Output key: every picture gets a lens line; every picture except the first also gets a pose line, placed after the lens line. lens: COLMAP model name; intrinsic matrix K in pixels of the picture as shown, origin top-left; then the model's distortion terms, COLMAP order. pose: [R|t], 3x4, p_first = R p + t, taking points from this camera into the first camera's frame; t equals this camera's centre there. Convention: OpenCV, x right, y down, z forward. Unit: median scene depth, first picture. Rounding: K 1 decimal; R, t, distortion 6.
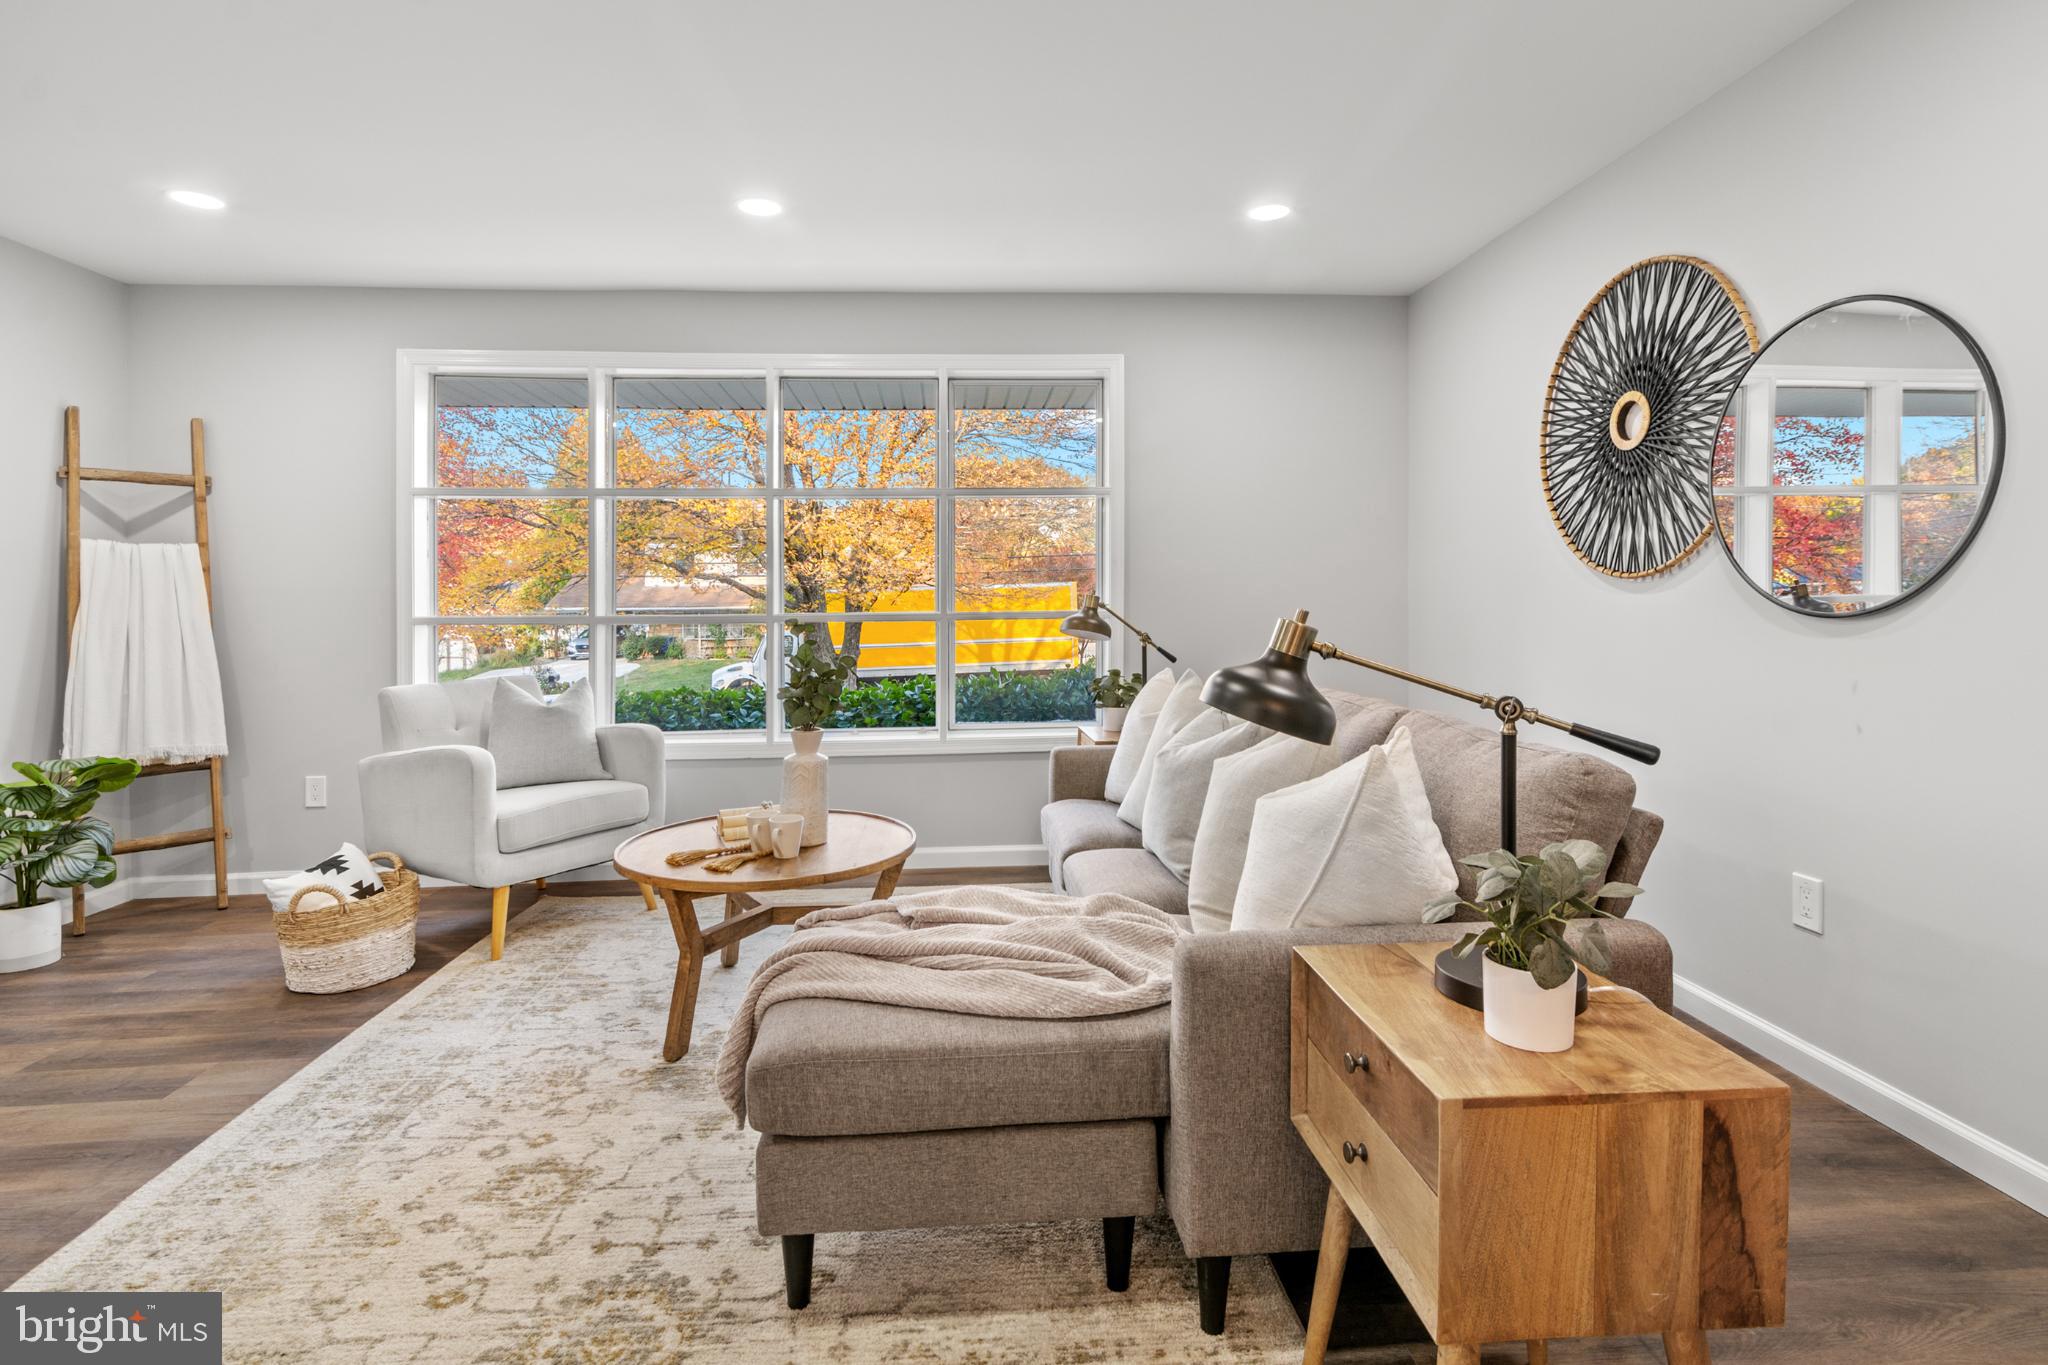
lens RADIAL K [[1017.0, 0, 1020.7], [0, 1017.0, 603.0], [0, 0, 1]] dist [0.004252, -0.000418]
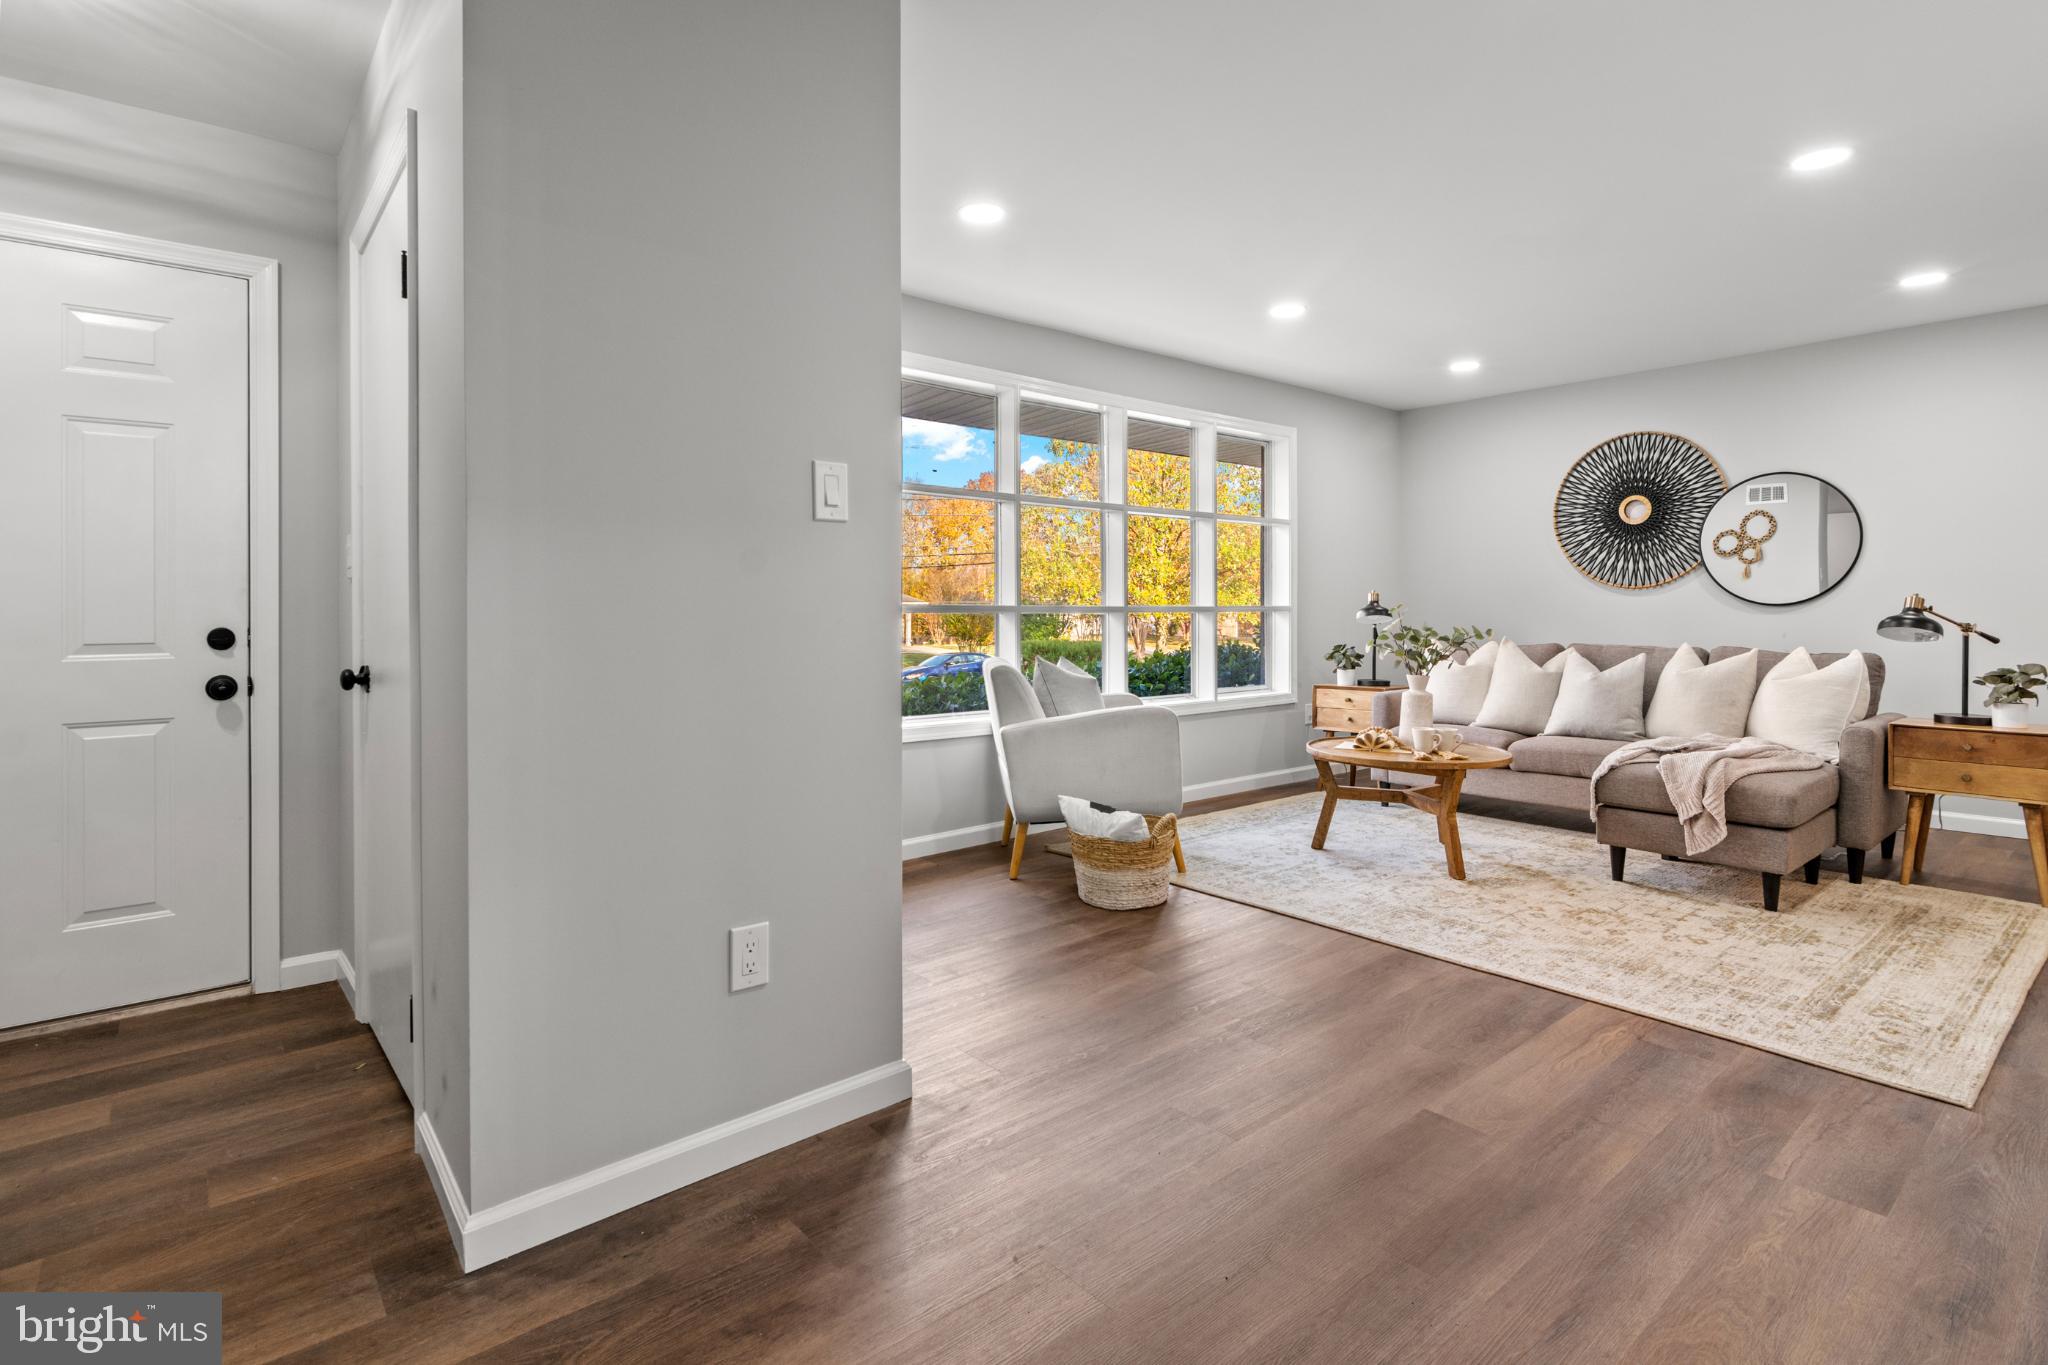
lens RADIAL K [[1028.4, 0, 1017.0], [0, 1028.4, 607.4], [0, 0, 1]] dist [0.003877, 0.000539]
pose [[0.796840, 0.011697, 0.604077, -1.529464], [-0.004044, 0.999893, -0.014028, 0.043402], [-0.604176, 0.008735, 0.796803, 0.118969]]
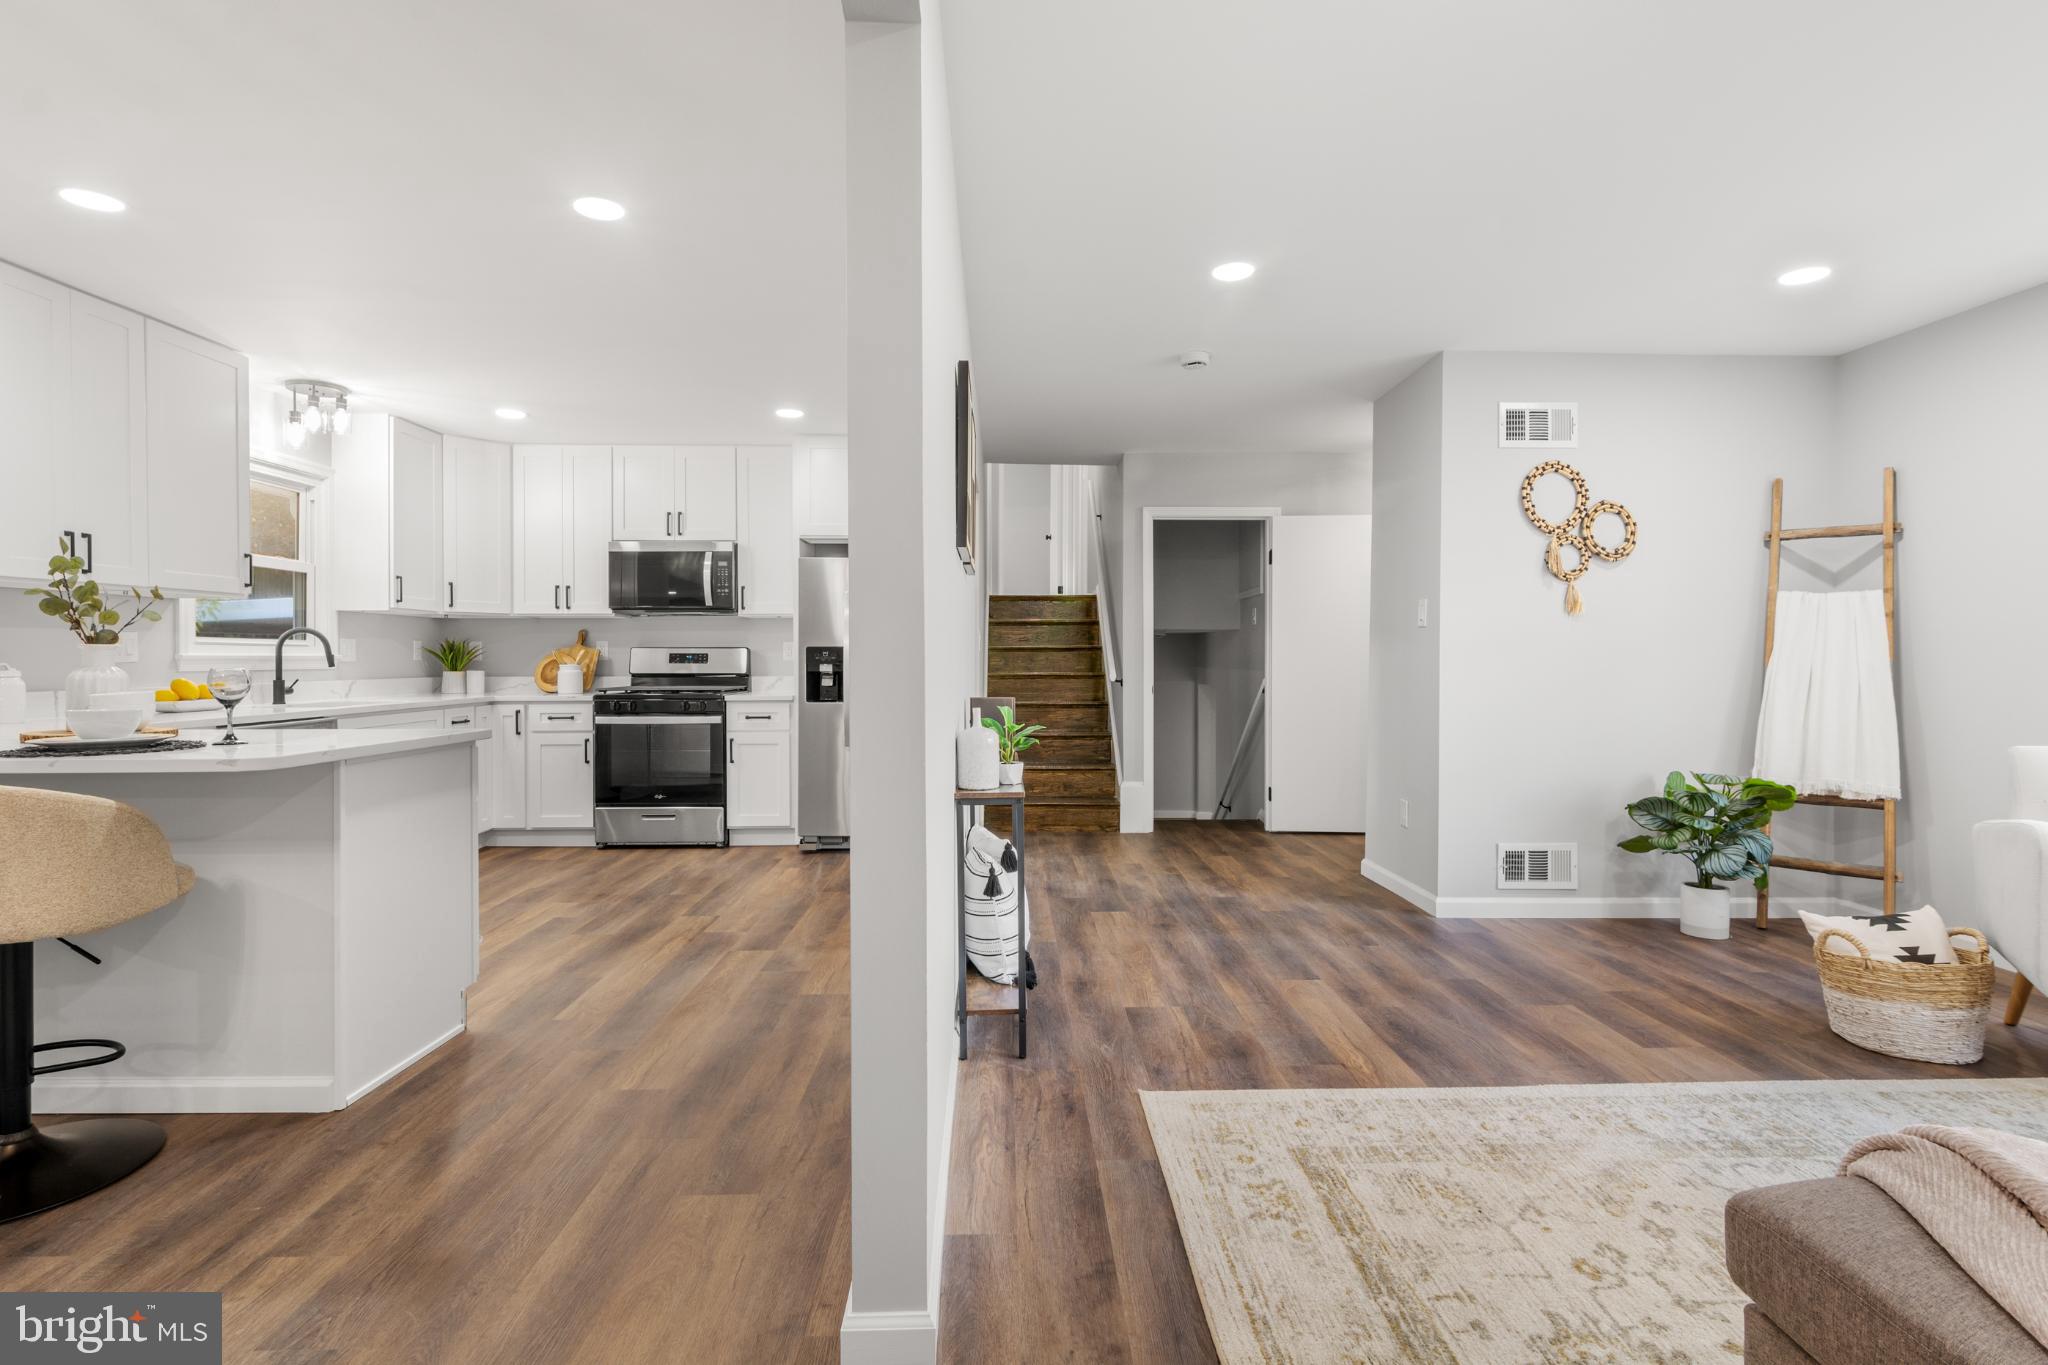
lens RADIAL K [[978.6, 0, 1017.0], [0, 978.6, 662.7], [0, 0, 1]] dist [0.001193, -0.002230]
pose [[-0.052260, 0.019474, -0.998444, 0.290569], [-0.003255, 0.999801, 0.019671, -0.001479], [0.998628, 0.004278, -0.052186, 0.233776]]
